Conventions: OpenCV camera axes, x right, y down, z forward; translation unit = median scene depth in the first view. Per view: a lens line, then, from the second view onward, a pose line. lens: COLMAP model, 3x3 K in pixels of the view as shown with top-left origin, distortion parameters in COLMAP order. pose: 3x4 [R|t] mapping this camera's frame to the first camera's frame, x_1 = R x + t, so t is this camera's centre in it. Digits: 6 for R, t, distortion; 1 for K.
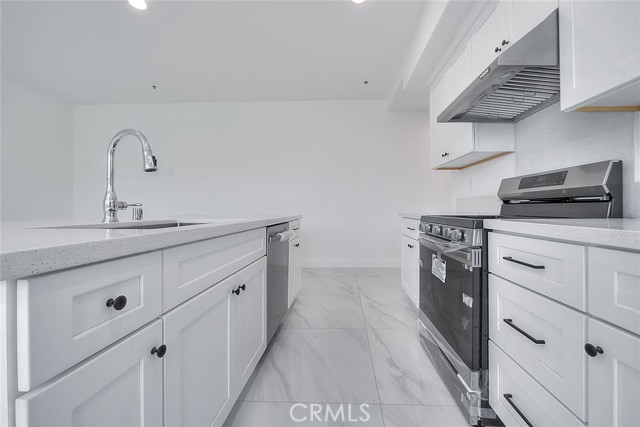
lens RADIAL K [[260.2, 0, 325.3], [0, 260.2, 204.4], [0, 0, 1]] dist [0.004232, -0.001418]
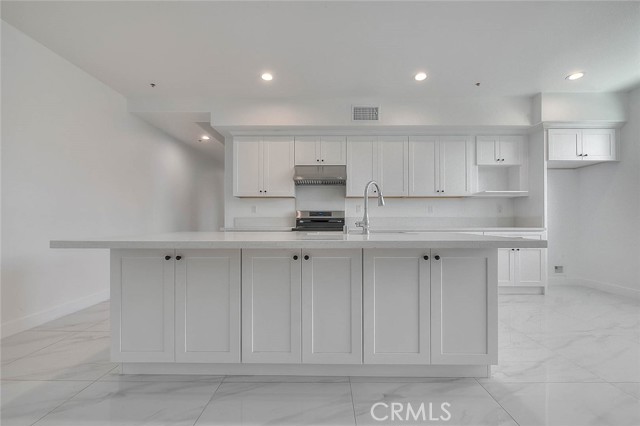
lens RADIAL K [[273.5, 0, 327.2], [0, 273.5, 220.5], [0, 0, 1]] dist [-0.000384, -0.001778]
pose [[-0.050636, 0.016281, 0.998584, -1.794138], [-0.014429, 0.999751, -0.017032, 0.021563], [-0.998613, -0.015271, -0.050388, 0.956727]]
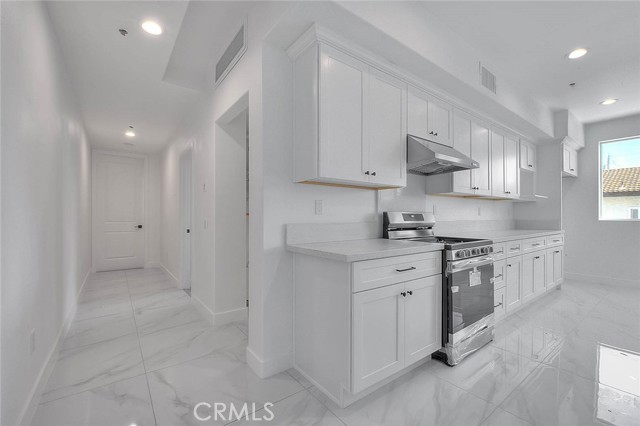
lens RADIAL K [[273.5, 0, 323.4], [0, 273.5, 215.9], [0, 0, 1]] dist [-0.000384, -0.001778]
pose [[-0.651180, 0.014144, 0.758791, -0.143185], [-0.004223, 0.999743, -0.022260, -0.050639], [-0.758911, -0.017699, -0.650953, 2.365153]]
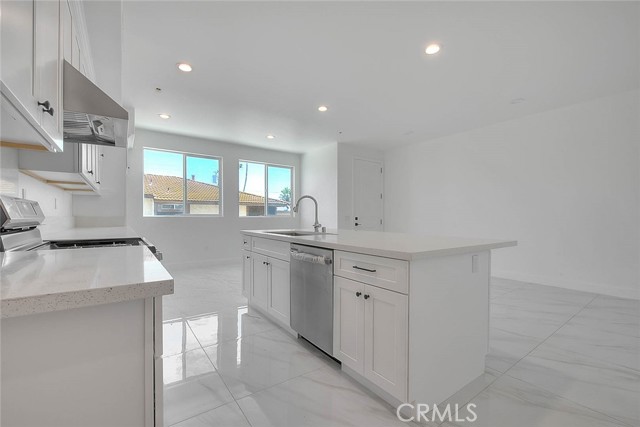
lens RADIAL K [[278.7, 0, 320.9], [0, 278.7, 213.3], [0, 0, 1]] dist [-0.006561, -0.001396]
pose [[-0.773743, 0.001205, -0.633498, 0.570616], [0.015618, 0.999731, -0.017175, -0.034137], [0.633307, -0.023183, -0.773554, 2.176838]]
